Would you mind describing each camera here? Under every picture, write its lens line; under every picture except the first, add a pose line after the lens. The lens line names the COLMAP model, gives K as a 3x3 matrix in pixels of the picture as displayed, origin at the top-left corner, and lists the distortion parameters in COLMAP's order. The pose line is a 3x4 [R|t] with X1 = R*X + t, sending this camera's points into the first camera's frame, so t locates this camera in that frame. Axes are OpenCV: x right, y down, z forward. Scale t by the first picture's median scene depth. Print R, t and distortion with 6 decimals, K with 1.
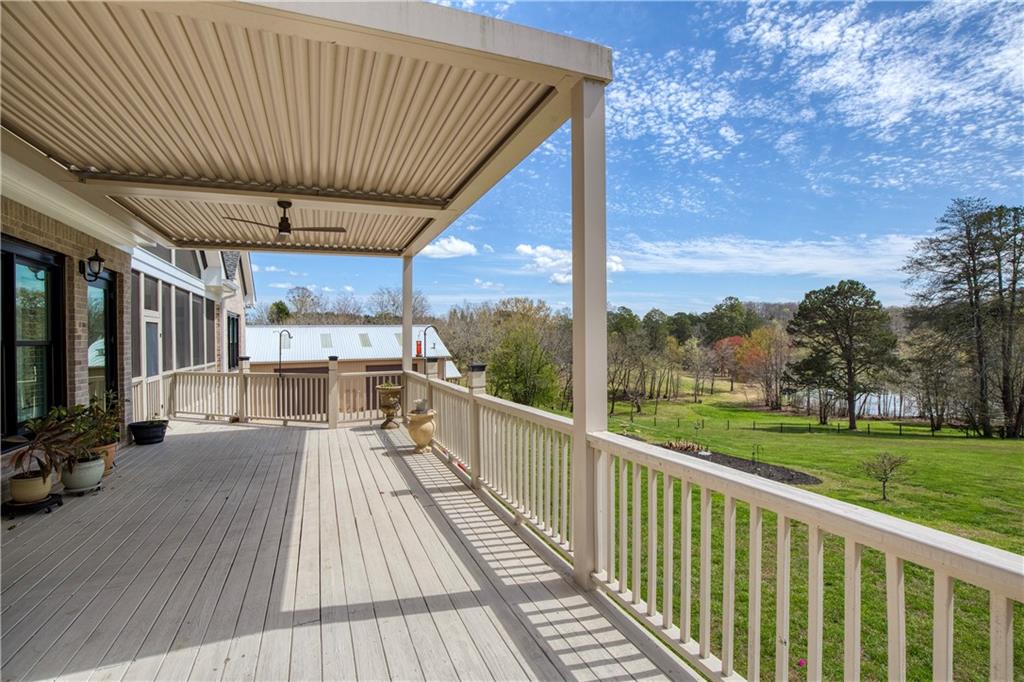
lens RADIAL K [[466.9, 0, 513.8], [0, 466.9, 341.6], [0, 0, 1]] dist [-0.032545, -0.001525]
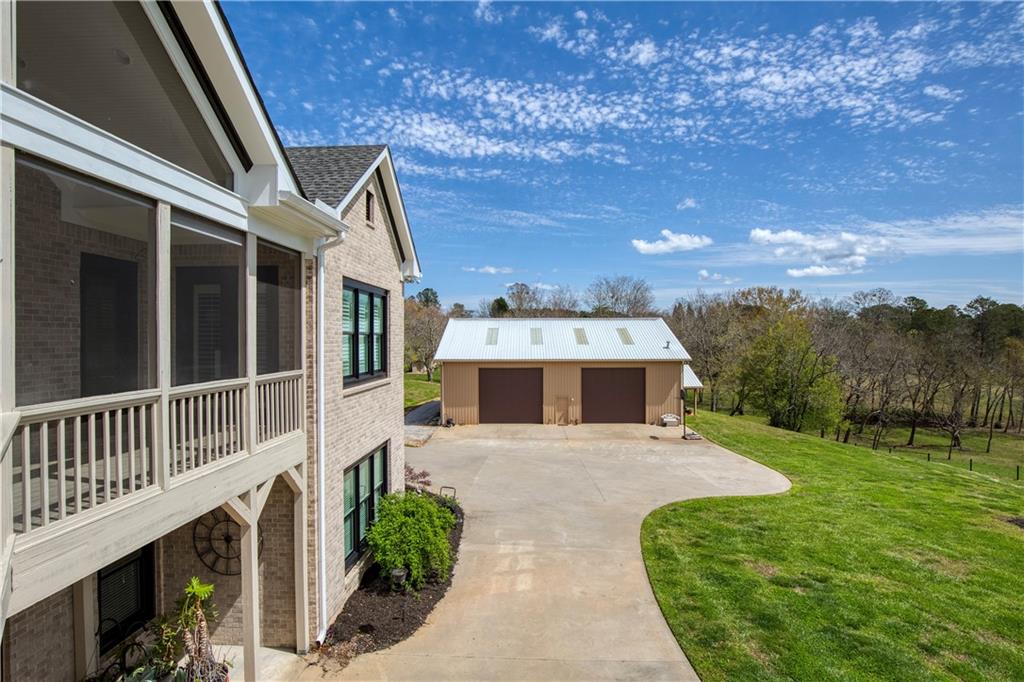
lens RADIAL K [[466.9, 0, 515.4], [0, 466.9, 338.8], [0, 0, 1]] dist [-0.032545, -0.001525]
pose [[0.901385, 0.015709, -0.432734, -0.051317], [-0.016355, 0.999864, 0.002230, 0.000992], [0.432710, 0.005068, 0.901519, 0.157949]]
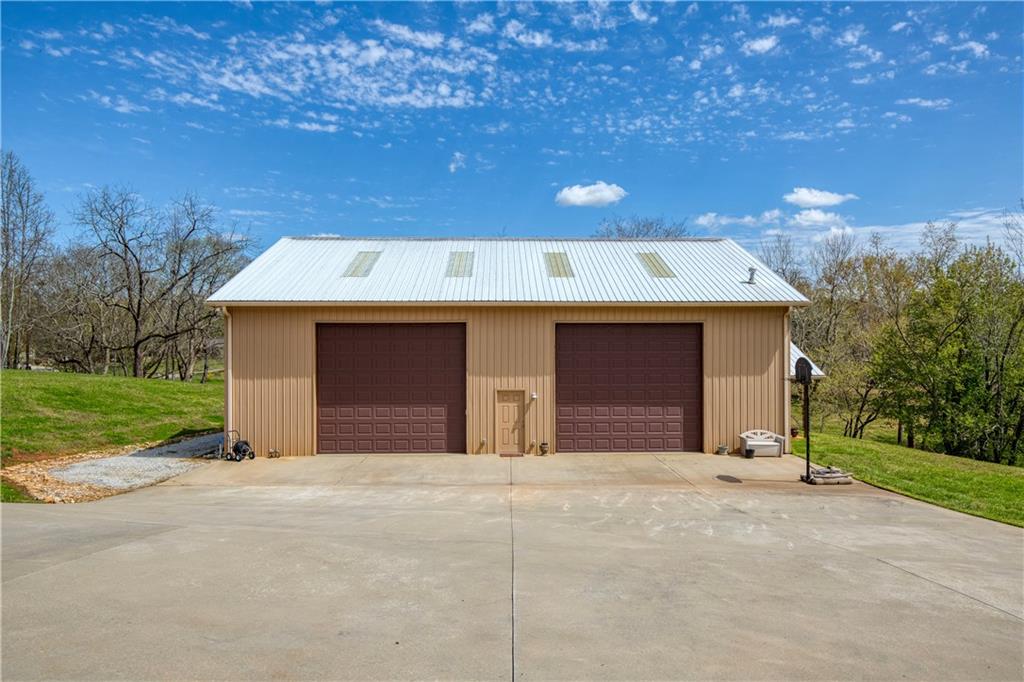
lens RADIAL K [[716.0, 0, 510.3], [0, 716.0, 344.9], [0, 0, 1]] dist [-0.000493, -0.001630]
pose [[0.917644, 0.015358, -0.397106, -0.093980], [-0.018815, 0.999811, -0.004812, 0.047803], [0.396958, 0.011887, 0.917760, 0.340673]]
